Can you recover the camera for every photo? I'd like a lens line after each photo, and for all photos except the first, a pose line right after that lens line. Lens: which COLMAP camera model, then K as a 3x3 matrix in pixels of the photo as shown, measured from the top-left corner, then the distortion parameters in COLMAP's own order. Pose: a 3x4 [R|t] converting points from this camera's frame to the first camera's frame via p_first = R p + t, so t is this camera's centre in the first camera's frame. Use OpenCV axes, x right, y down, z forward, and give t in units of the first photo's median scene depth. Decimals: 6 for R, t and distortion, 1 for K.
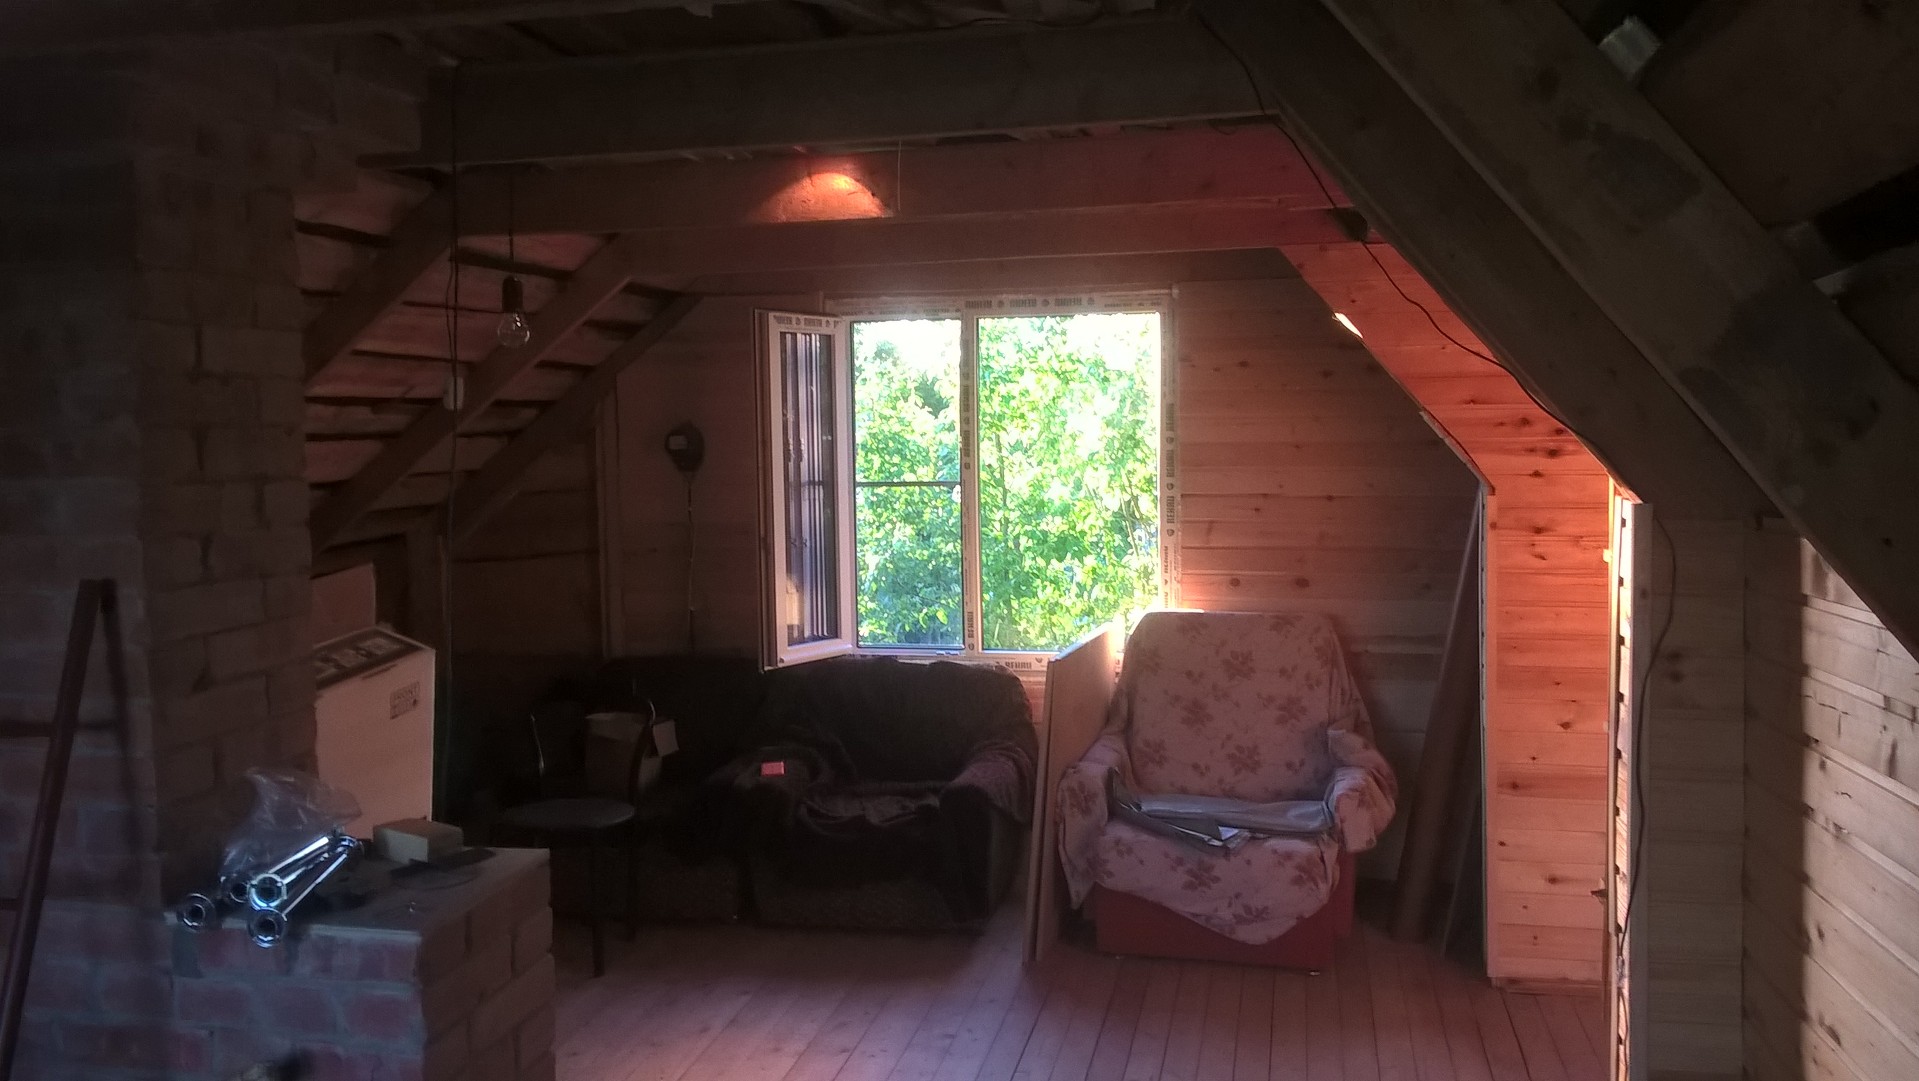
lens RADIAL K [[1560.0, 0, 959.5], [0, 1560.0, 540.5], [0, 0, 1]] dist [0.116475, -0.306455]
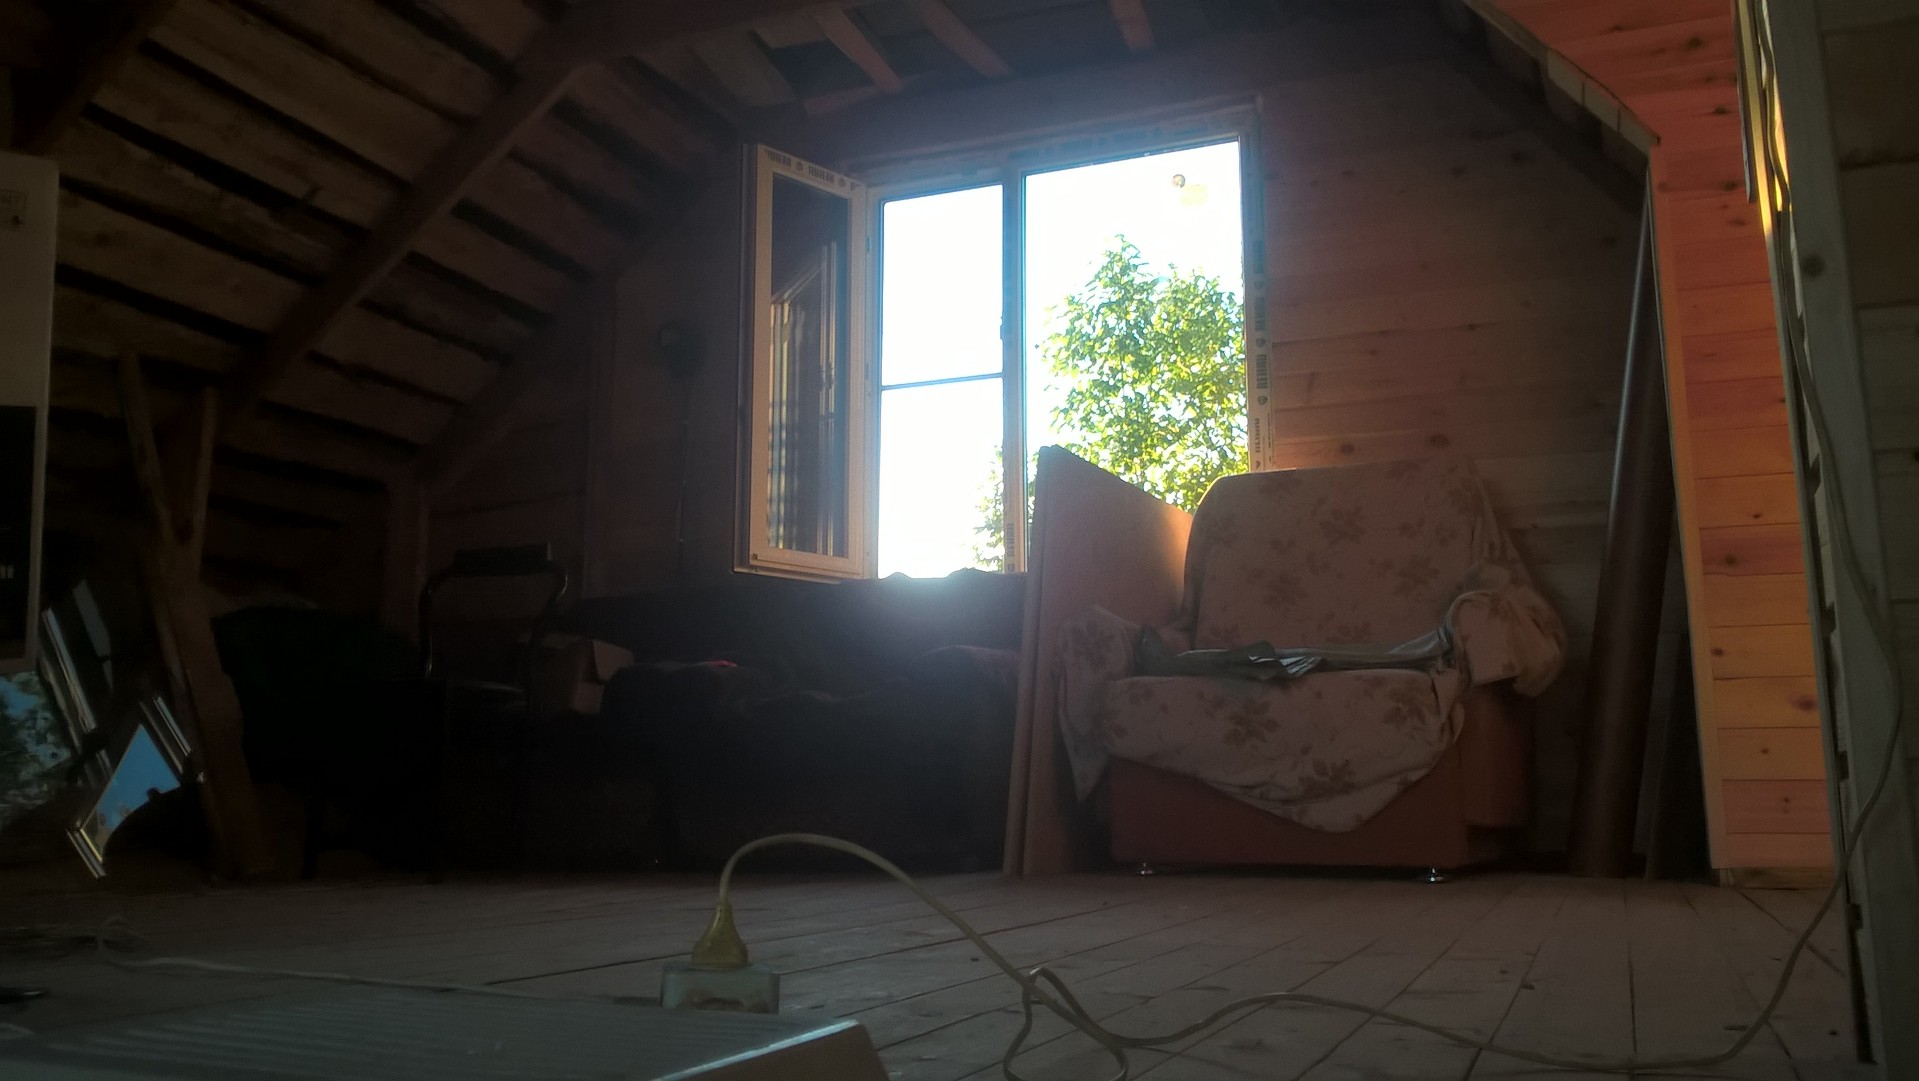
lens RADIAL K [[1560.0, 0, 959.5], [0, 1560.0, 540.5], [0, 0, 1]] dist [0.116475, -0.306455]
pose [[0.984012, -0.017374, -0.177254, 0.145701], [-0.024331, 0.972786, -0.230424, 0.284279], [0.176433, 0.231052, 0.956810, 0.303249]]
